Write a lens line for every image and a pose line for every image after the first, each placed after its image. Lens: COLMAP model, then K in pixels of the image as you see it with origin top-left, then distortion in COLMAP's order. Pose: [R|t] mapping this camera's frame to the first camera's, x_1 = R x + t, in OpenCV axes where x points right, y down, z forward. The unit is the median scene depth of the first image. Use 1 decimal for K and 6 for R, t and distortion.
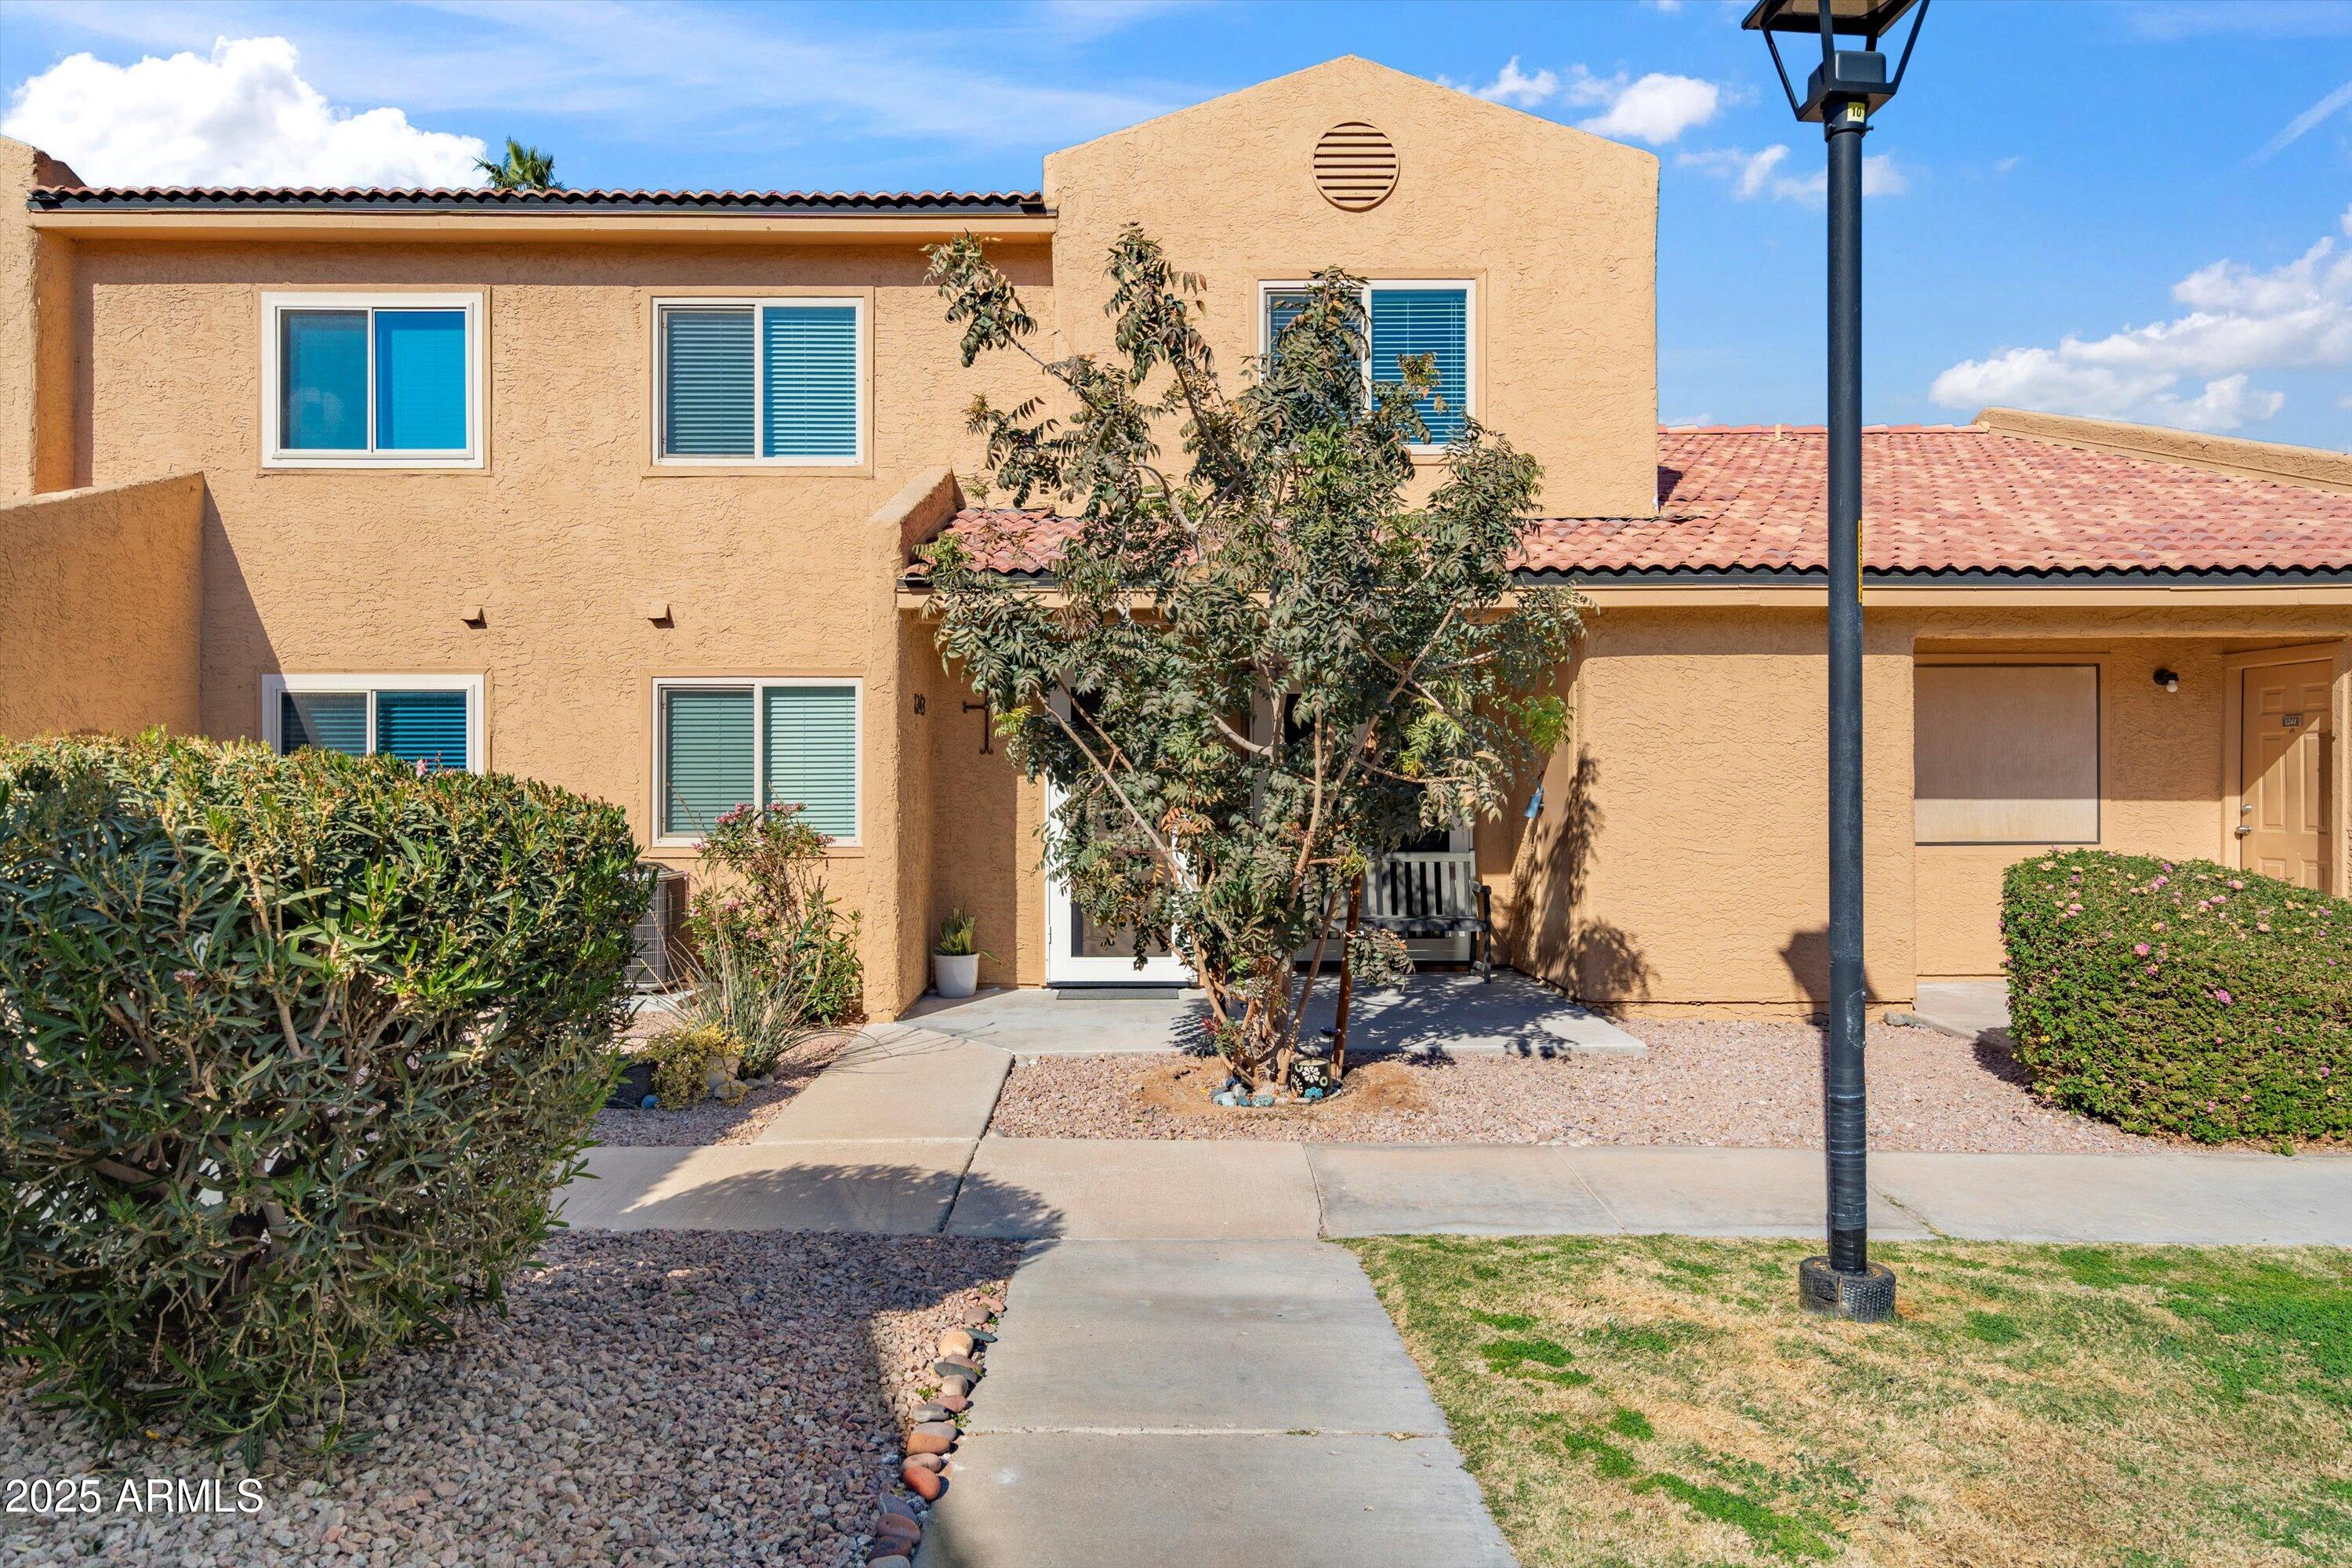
lens RADIAL K [[1519.2, 0, 1176.0], [0, 1519.2, 784.0], [0, 0, 1]] dist [0.003179, -0.000025]
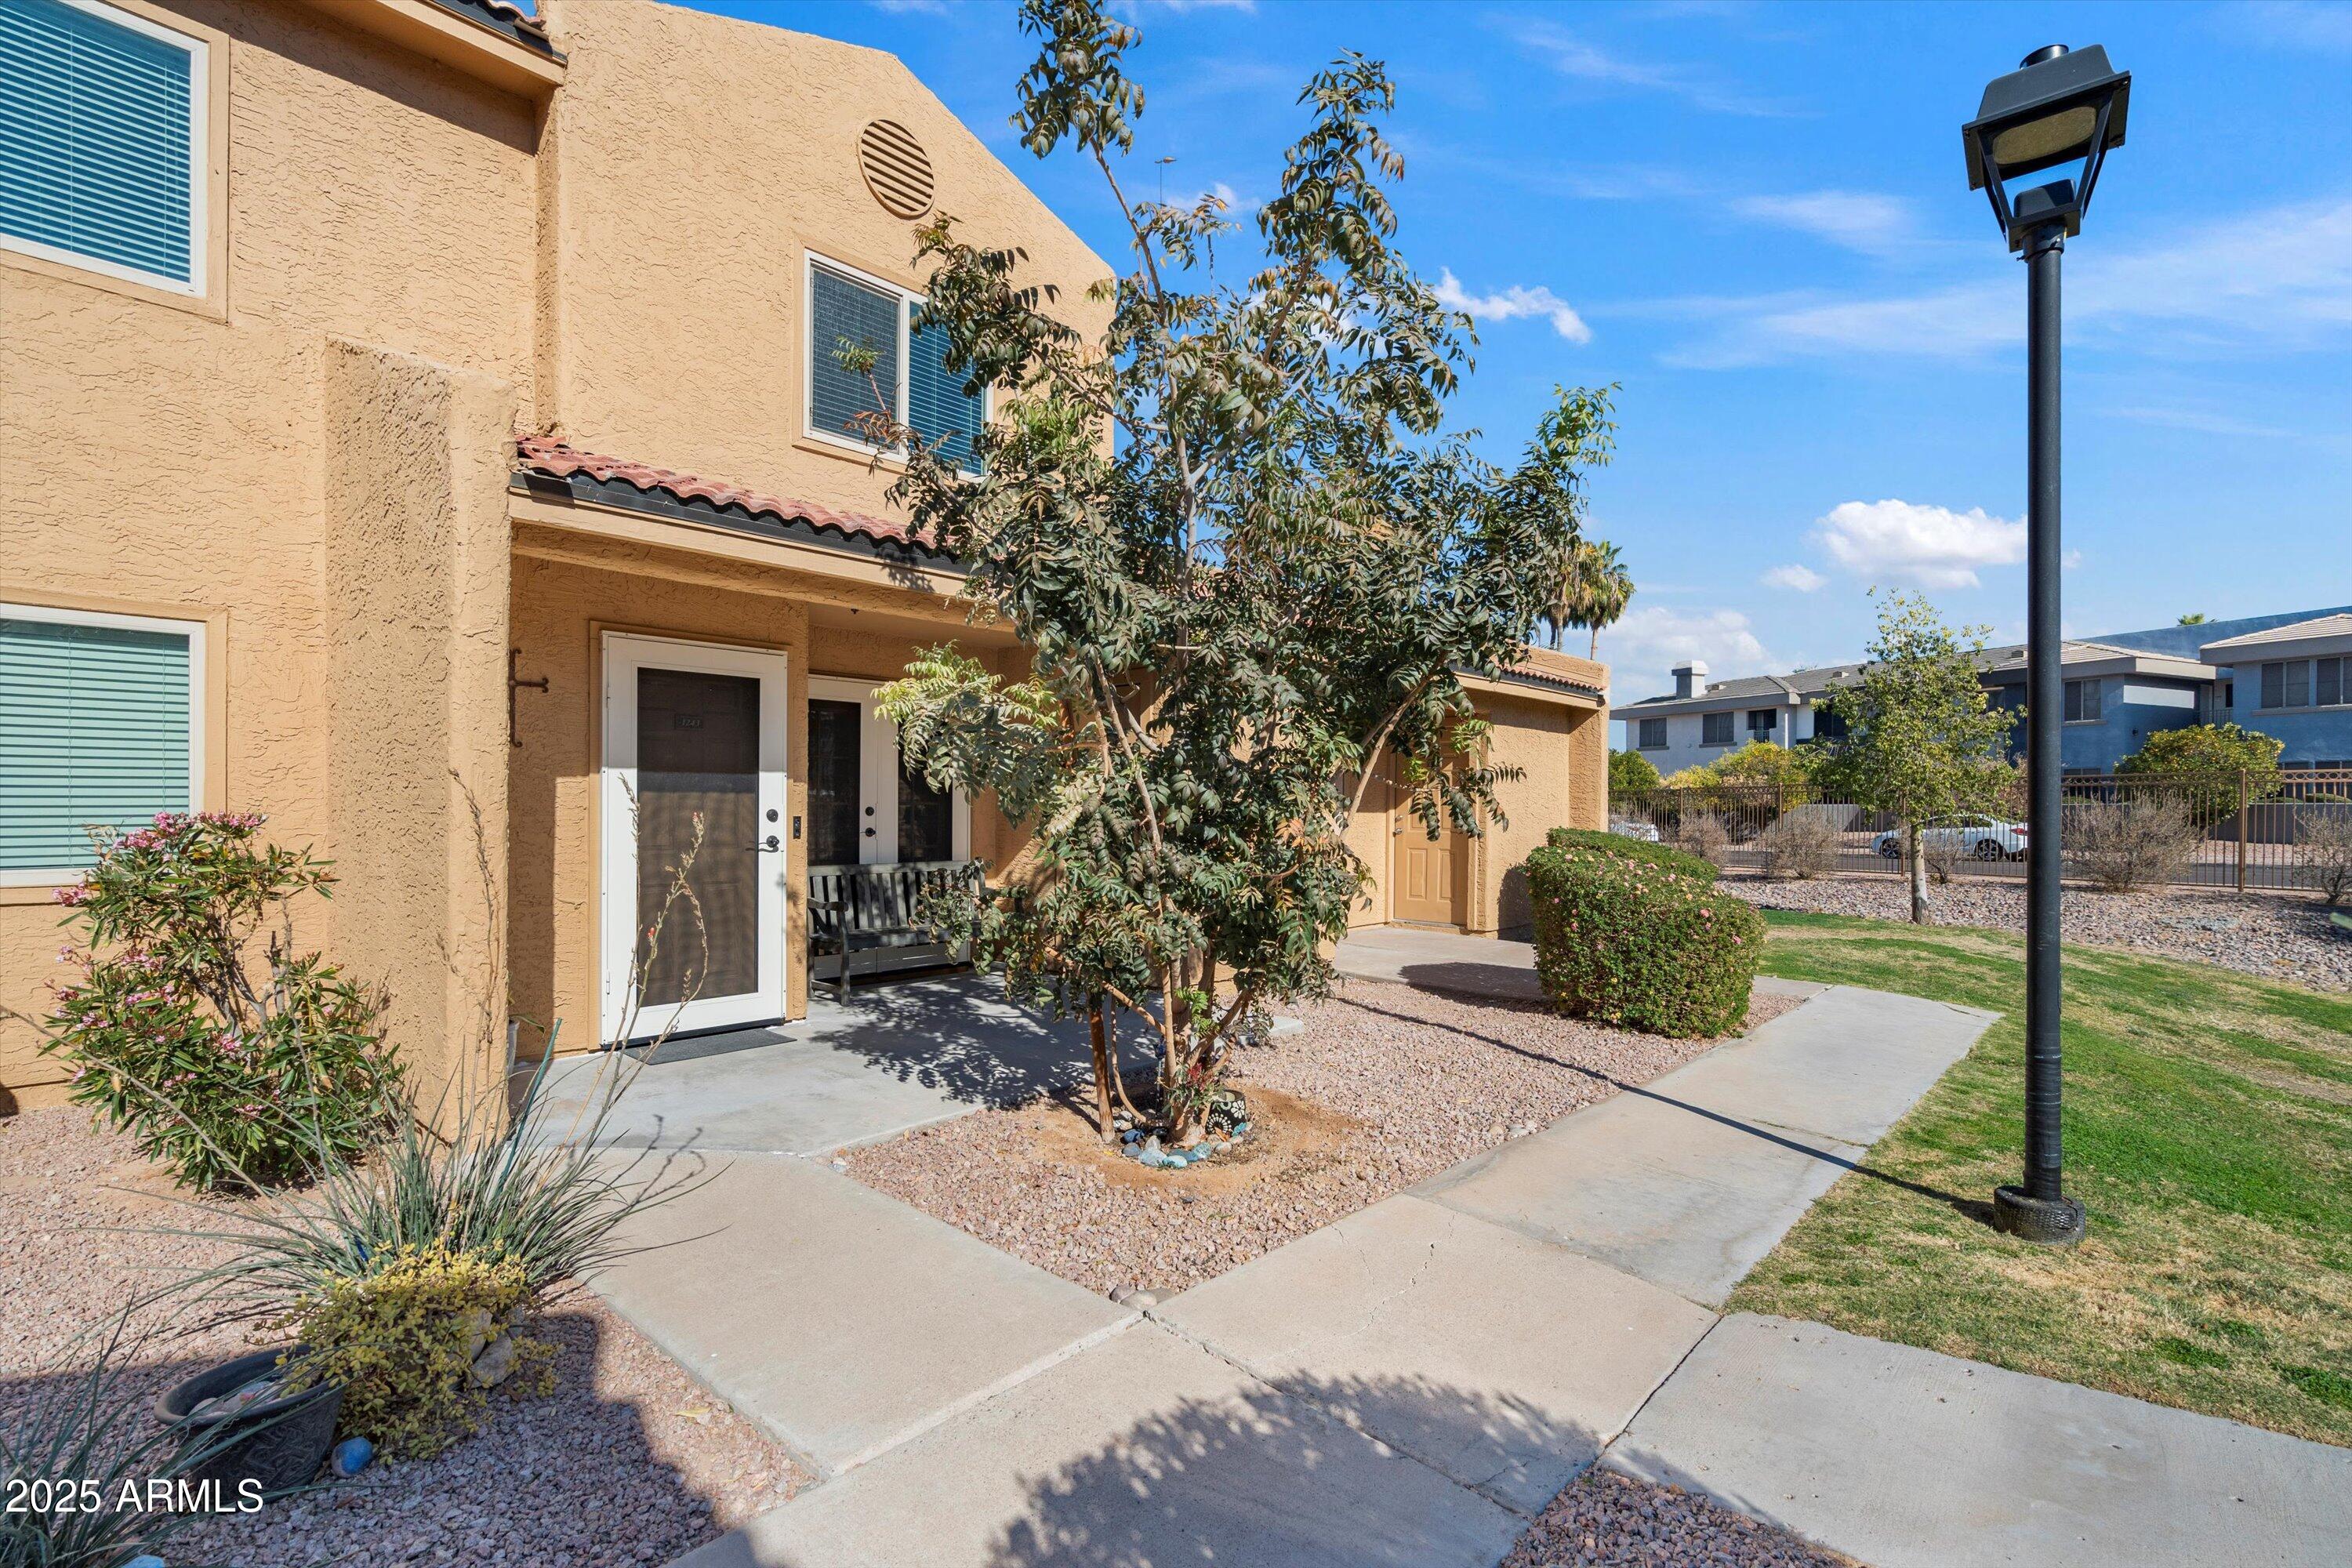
lens RADIAL K [[1072.3, 0, 1179.4], [0, 1072.3, 814.1], [0, 0, 1]] dist [-0.000238, 0.000515]
pose [[0.680908, -0.000441, 0.732369, -0.291639], [-0.007407, 0.999945, 0.007488, 0.006618], [-0.732332, -0.010524, 0.680867, 0.420570]]
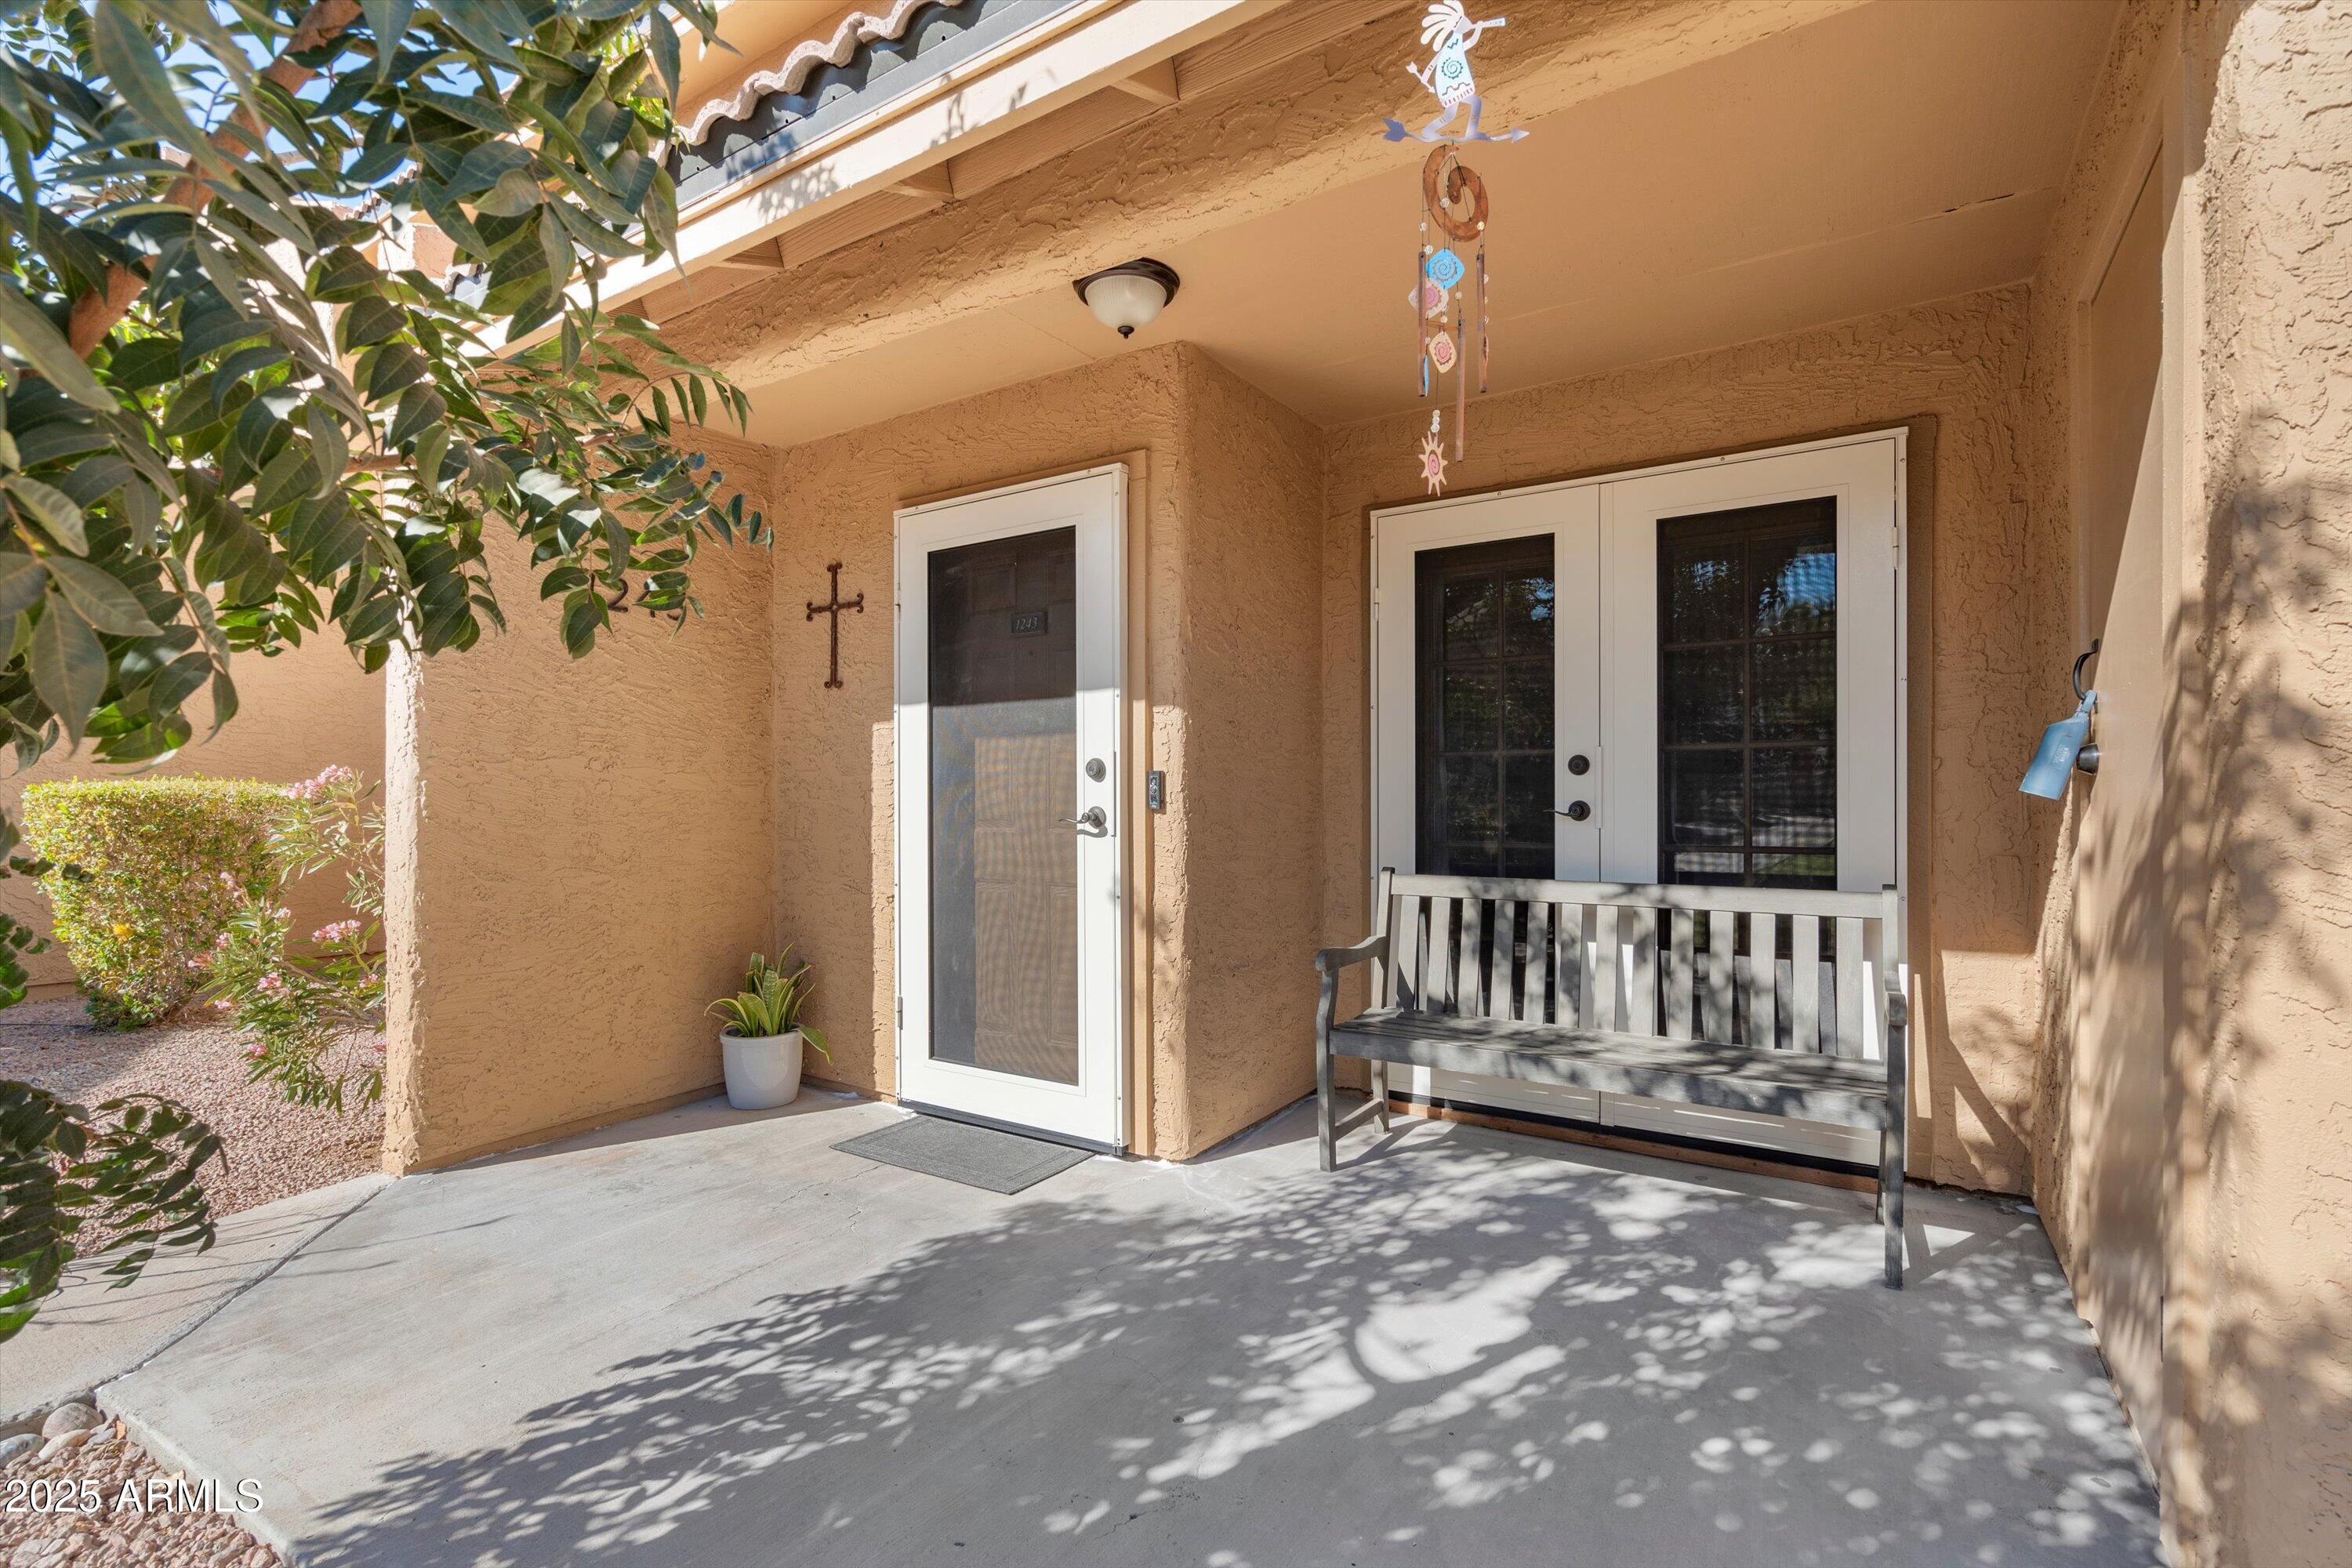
lens RADIAL K [[1074.1, 0, 1169.7], [0, 1074.1, 799.2], [0, 0, 1]] dist [0.000063, -0.000114]
pose [[0.828709, -0.001611, -0.559677, 0.215902], [0.001041, 0.999999, -0.001338, 0.023743], [0.559679, 0.000526, 0.828710, 0.750263]]
